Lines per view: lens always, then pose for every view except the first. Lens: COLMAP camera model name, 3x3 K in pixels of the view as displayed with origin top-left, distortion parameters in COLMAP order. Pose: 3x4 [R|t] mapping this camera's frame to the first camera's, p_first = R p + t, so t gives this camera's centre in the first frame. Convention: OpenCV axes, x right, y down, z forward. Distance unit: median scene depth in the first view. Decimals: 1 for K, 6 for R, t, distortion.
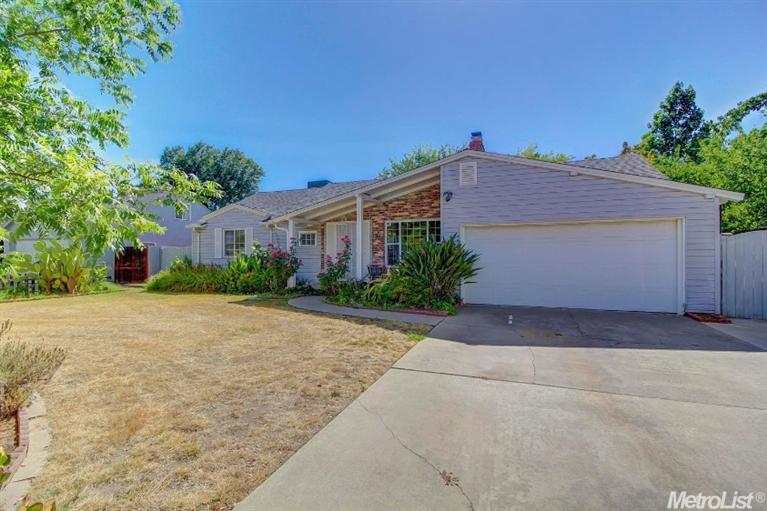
lens RADIAL K [[356.5, 0, 383.6], [0, 356.5, 254.3], [0, 0, 1]] dist [0.008544, -0.003976]
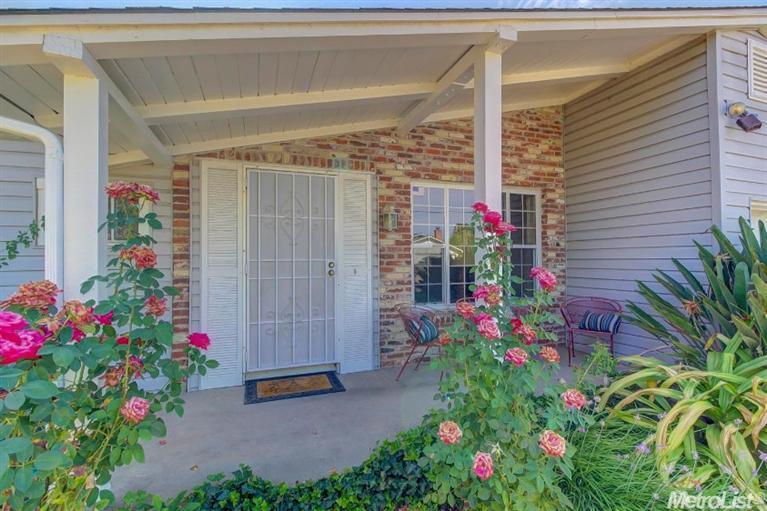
lens RADIAL K [[356.5, 0, 385.0], [0, 356.5, 256.9], [0, 0, 1]] dist [0.008544, -0.003976]
pose [[0.735220, 0.006904, 0.677793, -0.255654], [0.003164, 0.999902, -0.013616, -0.012356], [-0.677821, 0.012155, 0.735127, 0.755182]]
